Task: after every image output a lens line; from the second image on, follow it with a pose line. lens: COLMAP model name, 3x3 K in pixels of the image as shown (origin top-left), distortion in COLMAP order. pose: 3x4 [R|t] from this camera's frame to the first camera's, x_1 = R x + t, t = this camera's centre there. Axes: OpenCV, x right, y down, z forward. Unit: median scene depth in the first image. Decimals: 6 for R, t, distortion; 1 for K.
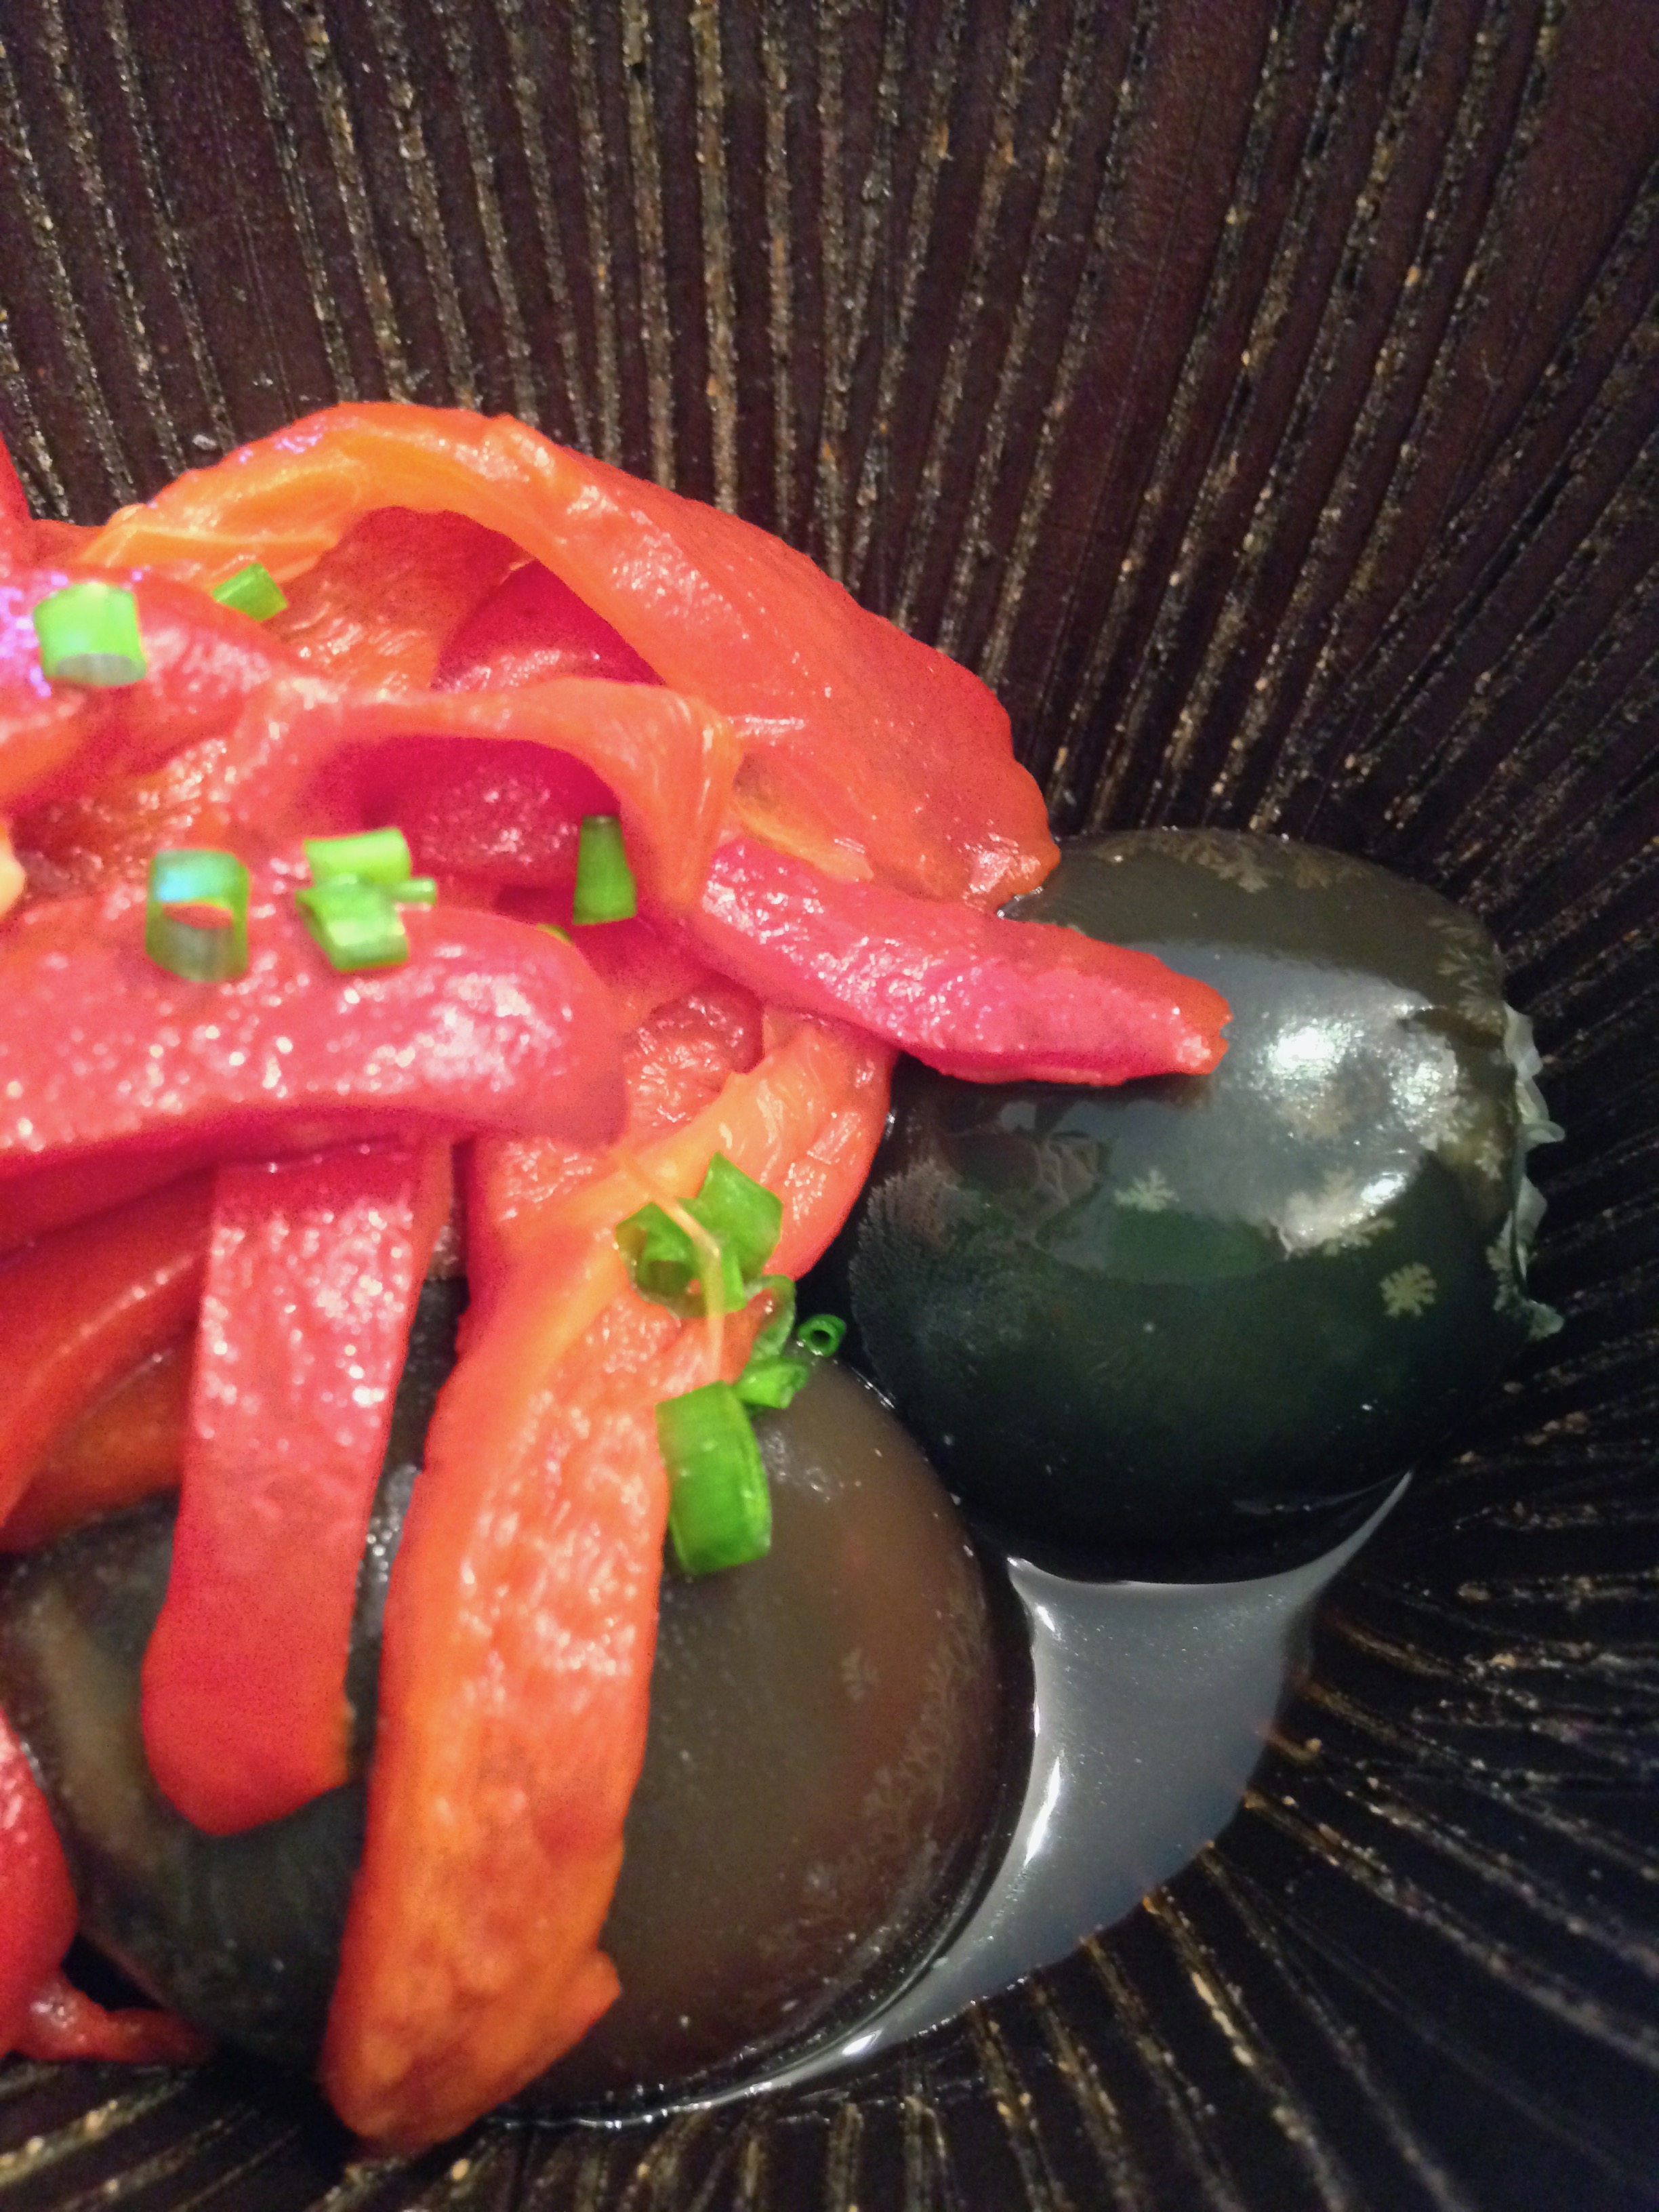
lens RADIAL K [[2118.4, 0, 821.8], [0, 2118.4, 1114.9], [0, 0, 1]] dist [0.078460, 0.000000]
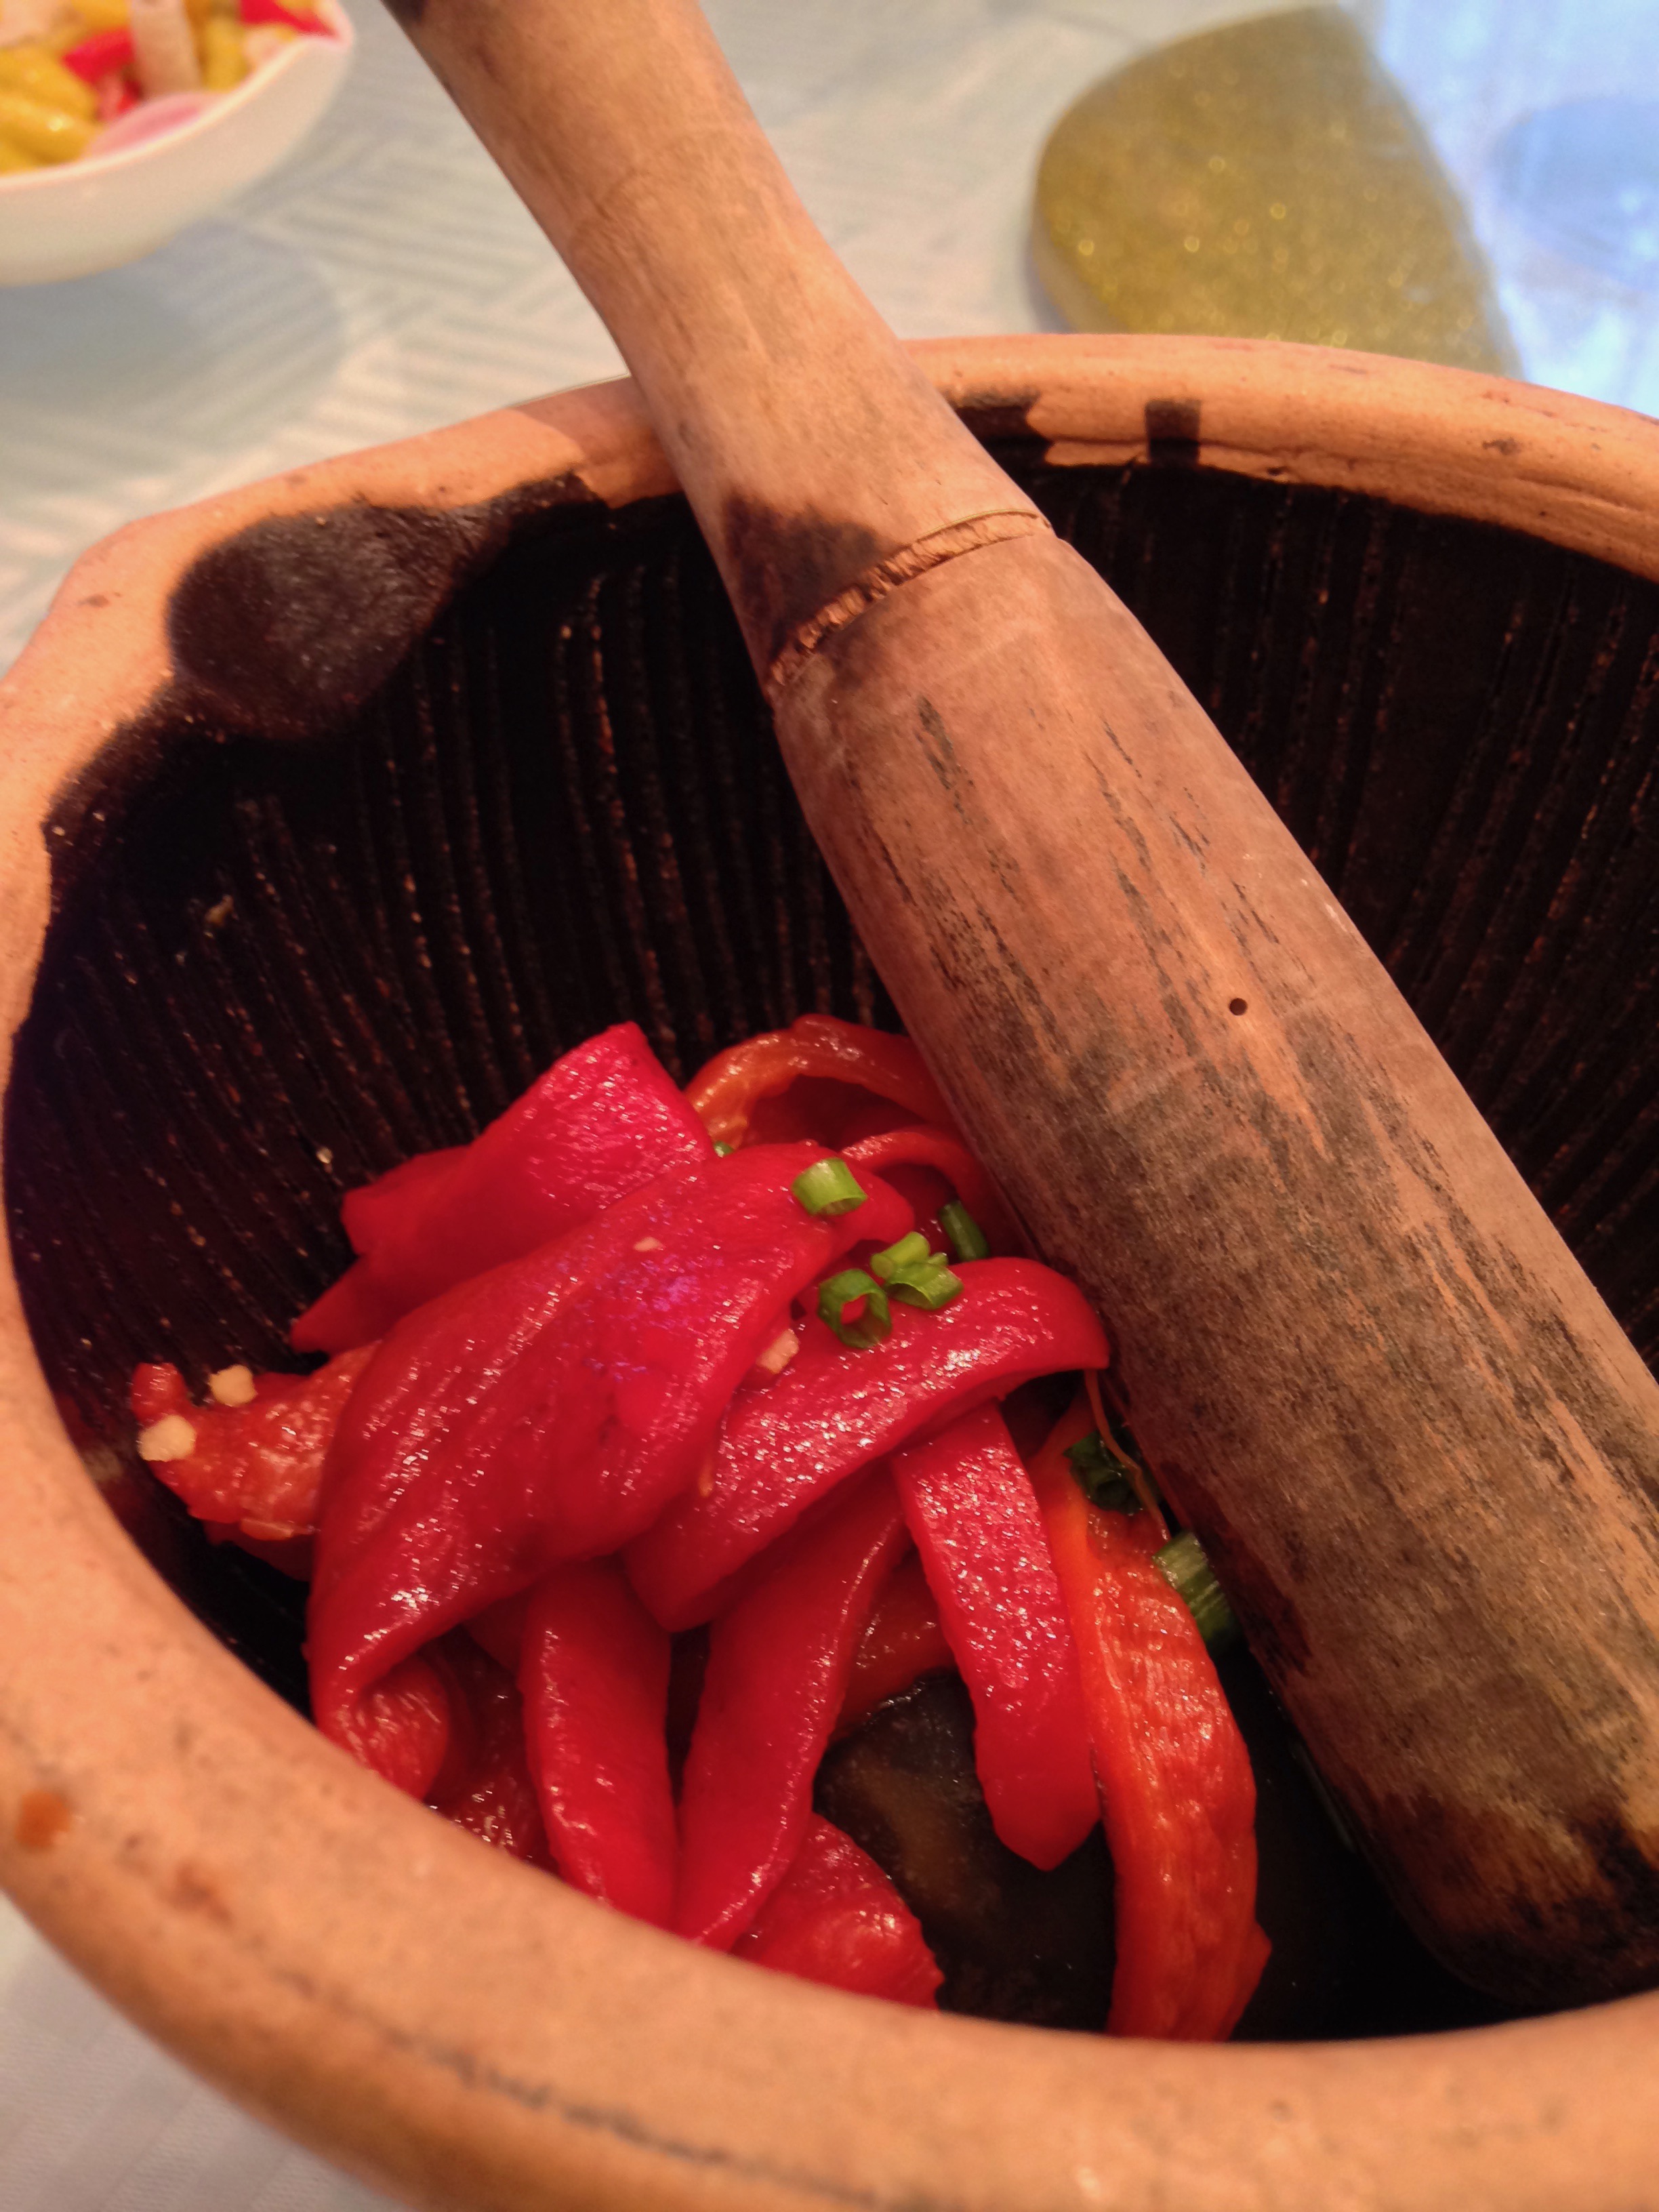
lens RADIAL K [[2118.4, 0, 812.0], [0, 2118.4, 1149.0], [0, 0, 1]] dist [0.078460, 0.000000]
pose [[0.962492, -0.167051, 0.213784, -0.466276], [0.219738, 0.942156, -0.253096, 0.142761], [-0.159137, 0.290580, 0.943525, -0.385793]]
